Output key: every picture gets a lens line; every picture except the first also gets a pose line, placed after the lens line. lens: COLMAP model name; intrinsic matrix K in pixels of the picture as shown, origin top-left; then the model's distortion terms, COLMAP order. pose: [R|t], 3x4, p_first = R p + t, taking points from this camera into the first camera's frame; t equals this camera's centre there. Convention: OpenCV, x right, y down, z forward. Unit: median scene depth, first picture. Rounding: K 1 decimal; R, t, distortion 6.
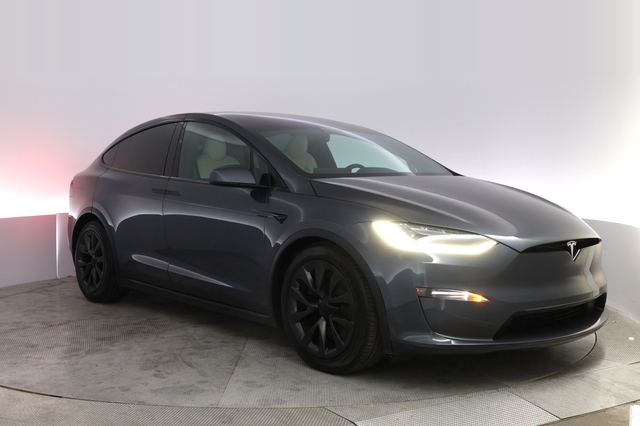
lens RADIAL K [[554.9, 0, 320.0], [0, 554.9, 213.0], [0, 0, 1]] dist [0.003904, 0.000505]
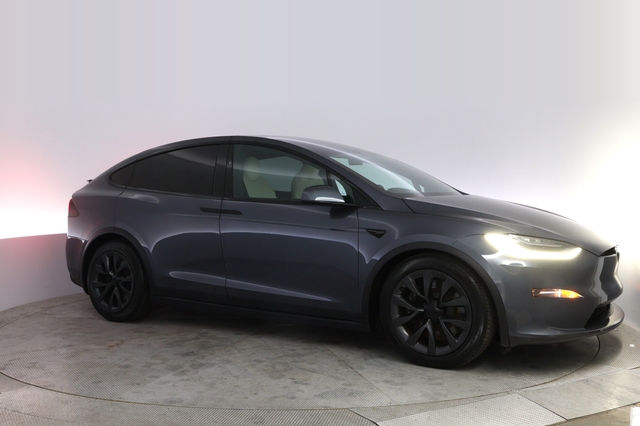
lens RADIAL K [[519.0, 0, 320.0], [0, 519.0, 213.0], [0, 0, 1]] dist [-0.002385, -0.001742]
pose [[0.975517, -0.014528, 0.219445, -0.420344], [0.020466, 0.999483, -0.024809, -0.008038], [-0.218971, 0.028692, 0.975310, 0.007971]]
